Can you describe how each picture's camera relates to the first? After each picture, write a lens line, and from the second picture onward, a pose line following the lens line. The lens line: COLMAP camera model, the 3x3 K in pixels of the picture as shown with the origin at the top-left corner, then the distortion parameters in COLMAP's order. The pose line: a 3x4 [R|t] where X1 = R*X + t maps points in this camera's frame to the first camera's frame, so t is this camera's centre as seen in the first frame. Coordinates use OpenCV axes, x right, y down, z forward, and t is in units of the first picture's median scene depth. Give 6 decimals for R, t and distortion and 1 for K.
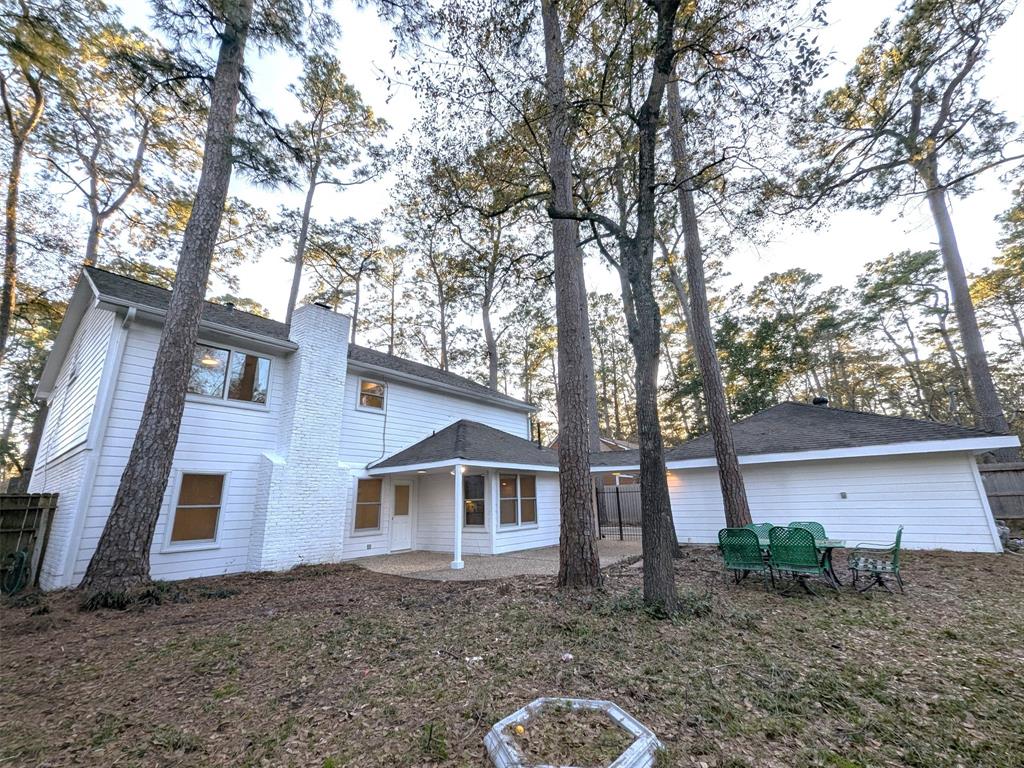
lens RADIAL K [[421.0, 0, 512.3], [0, 421.0, 386.6], [0, 0, 1]] dist [-0.000675, 0.000655]
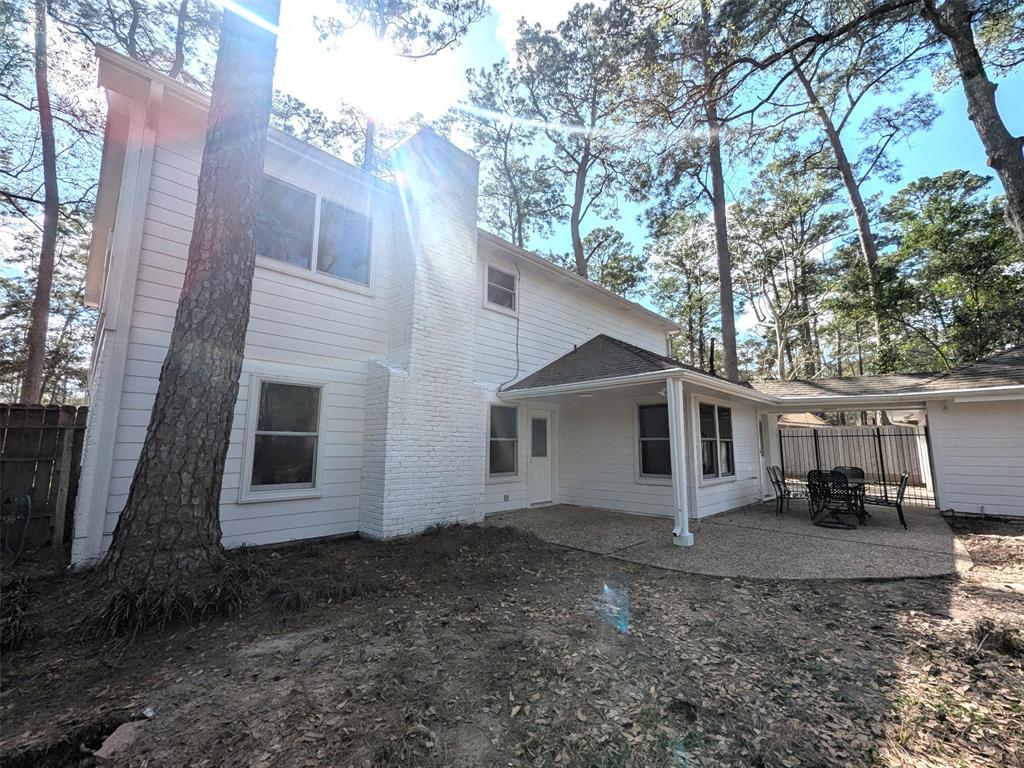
lens RADIAL K [[421.0, 0, 512.5], [0, 421.0, 386.0], [0, 0, 1]] dist [-0.000675, 0.000655]
pose [[0.994191, 0.016429, -0.106365, -0.248514], [-0.002971, 0.992093, 0.125472, 0.097414], [0.107585, -0.124427, 0.986379, 0.304805]]
